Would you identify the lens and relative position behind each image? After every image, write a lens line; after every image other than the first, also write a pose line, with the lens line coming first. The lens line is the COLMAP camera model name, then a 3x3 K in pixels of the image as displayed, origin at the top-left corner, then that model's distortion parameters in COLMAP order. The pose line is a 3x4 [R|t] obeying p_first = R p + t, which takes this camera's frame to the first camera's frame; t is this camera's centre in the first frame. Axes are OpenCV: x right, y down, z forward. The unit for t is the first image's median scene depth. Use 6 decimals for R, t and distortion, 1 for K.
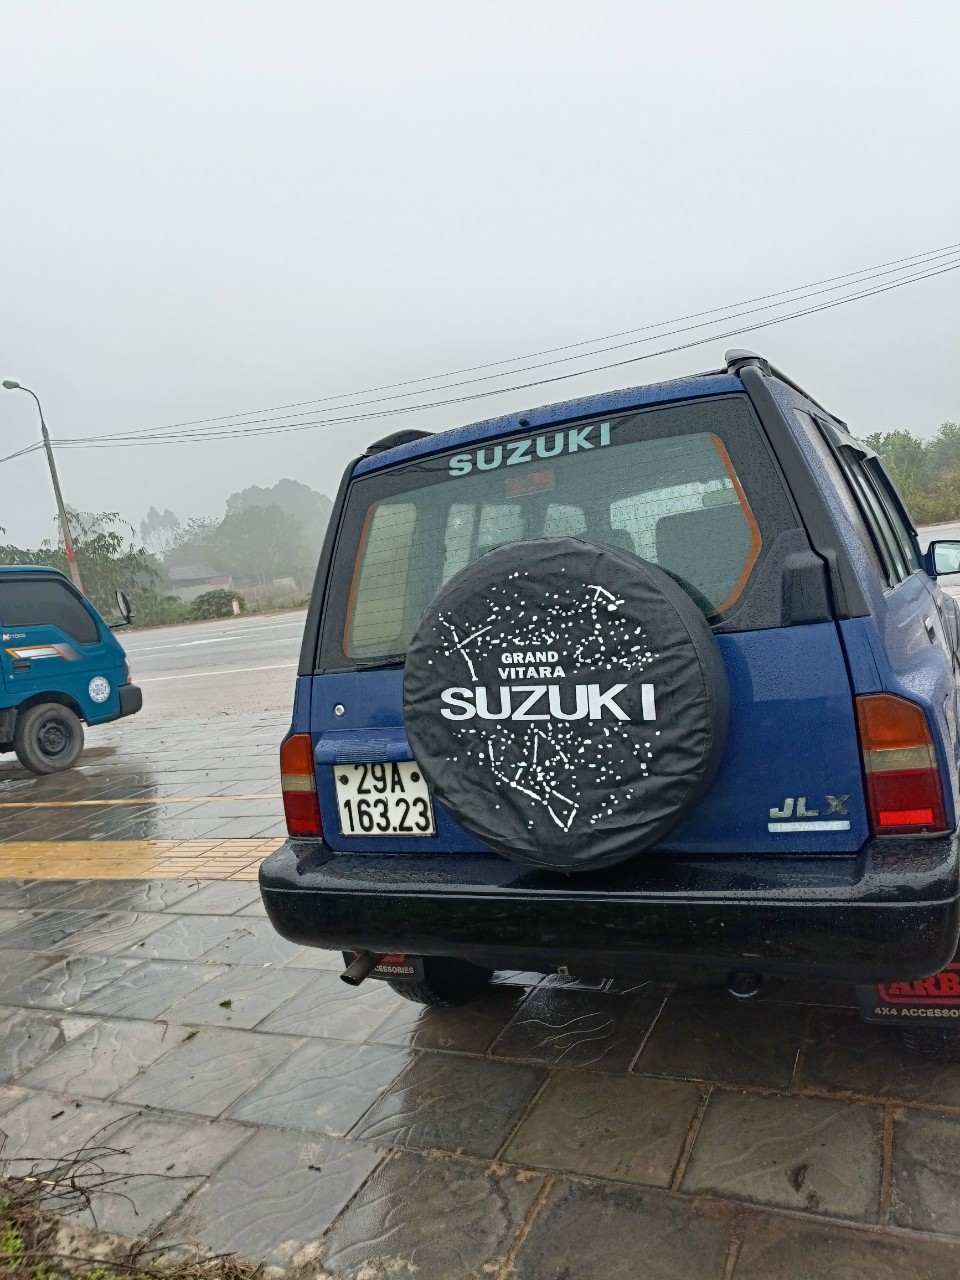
lens RADIAL K [[978.2, 0, 480.3], [0, 978.2, 636.2], [0, 0, 1]] dist [0.038209, -0.014726]
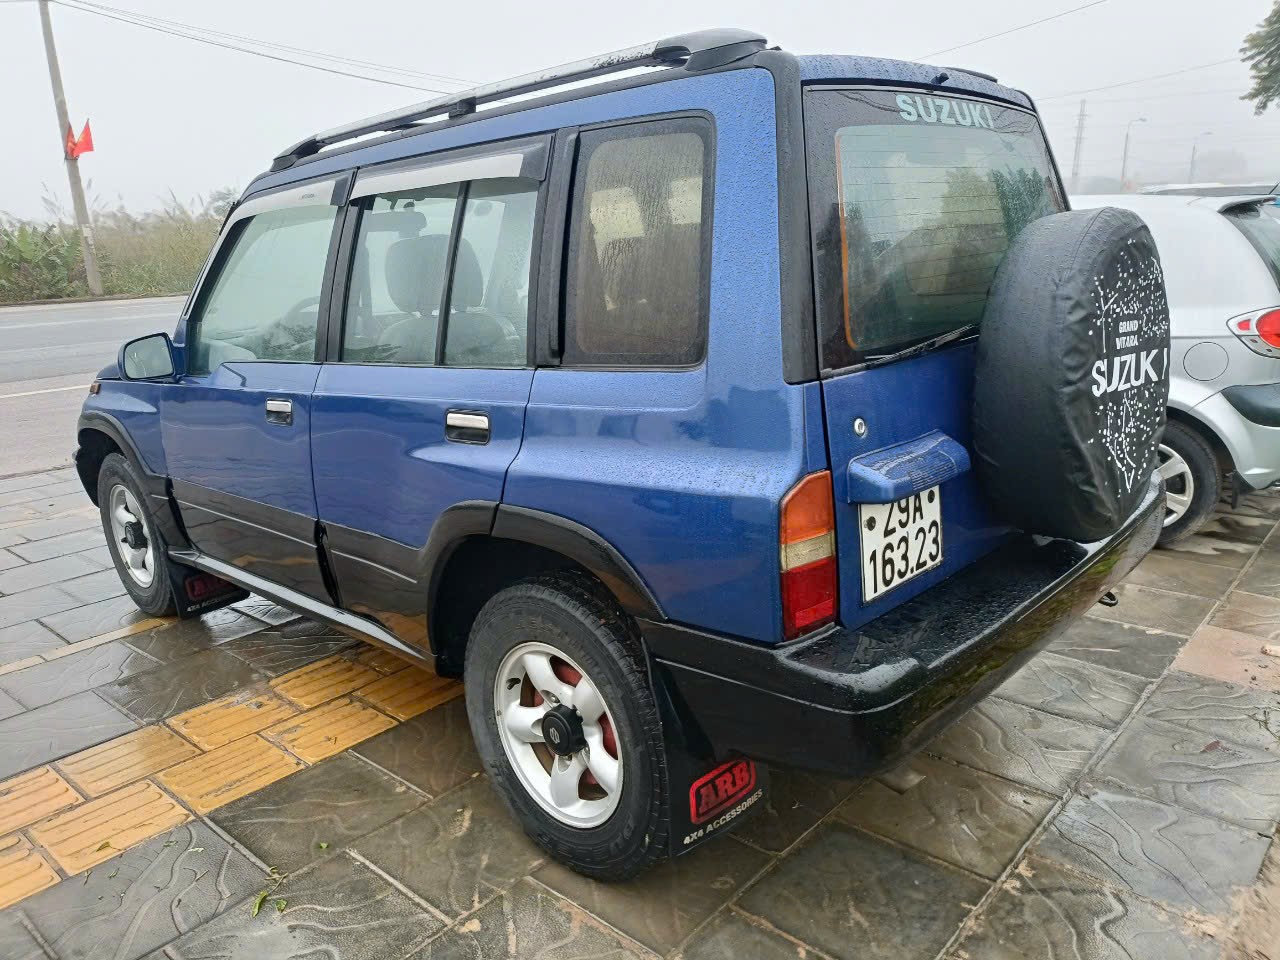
lens RADIAL K [[978.2, 0, 641.0], [0, 978.2, 491.8], [0, 0, 1]] dist [0.038209, -0.014726]
pose [[0.264656, -0.106556, 0.958438, -0.874128], [0.080617, 0.992842, 0.088120, 0.049415], [-0.960967, 0.053945, 0.271351, 0.985875]]
